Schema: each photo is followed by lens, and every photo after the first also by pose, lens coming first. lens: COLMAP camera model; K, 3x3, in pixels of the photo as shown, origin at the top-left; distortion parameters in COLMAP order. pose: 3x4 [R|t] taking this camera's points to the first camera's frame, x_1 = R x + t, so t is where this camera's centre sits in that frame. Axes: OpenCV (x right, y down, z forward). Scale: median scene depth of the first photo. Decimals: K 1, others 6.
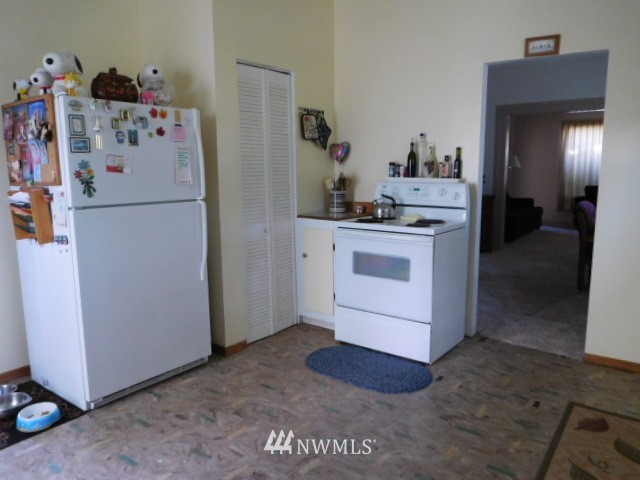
lens RADIAL K [[482.0, 0, 319.5], [0, 482.0, 238.3], [0, 0, 1]] dist [-0.010327, 0.000417]
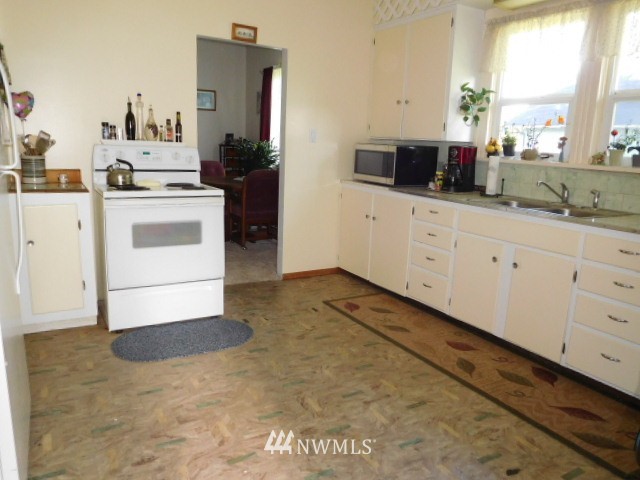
lens RADIAL K [[482.0, 0, 321.2], [0, 482.0, 239.0], [0, 0, 1]] dist [-0.010327, 0.000417]
pose [[0.390826, -0.161778, 0.906136, -0.671001], [0.095434, 0.986250, 0.134919, -0.035156], [-0.915504, 0.033747, 0.400892, 0.369402]]
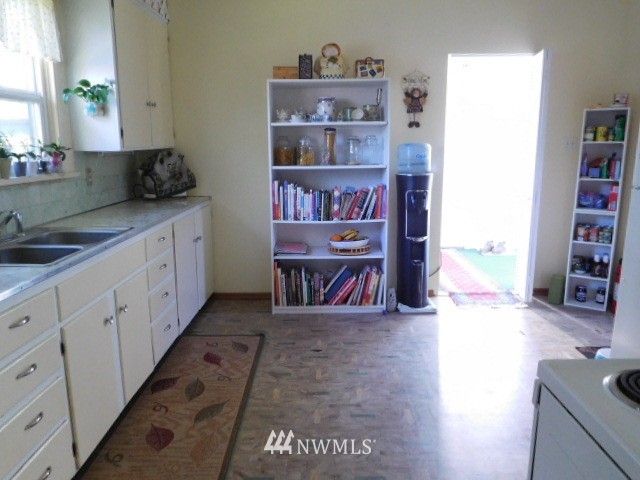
lens RADIAL K [[482.0, 0, 320.2], [0, 482.0, 246.3], [0, 0, 1]] dist [-0.010327, 0.000417]
pose [[-0.802530, 0.131525, -0.581933, 0.530096], [-0.081723, 0.941969, 0.325601, -0.182354], [0.590988, 0.308862, -0.745210, 1.123208]]
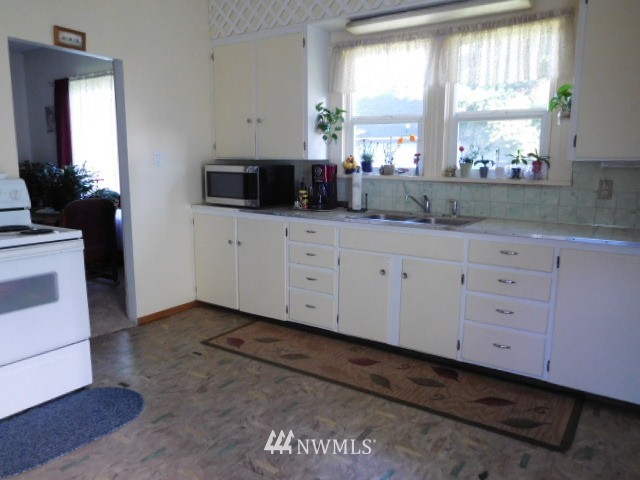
lens RADIAL K [[482.0, 0, 321.2], [0, 482.0, 239.2], [0, 0, 1]] dist [-0.010327, 0.000417]
pose [[-0.048478, -0.155425, 0.986657, -0.641945], [0.142565, 0.976628, 0.160850, -0.081238], [-0.988598, 0.148461, -0.025187, 0.592658]]
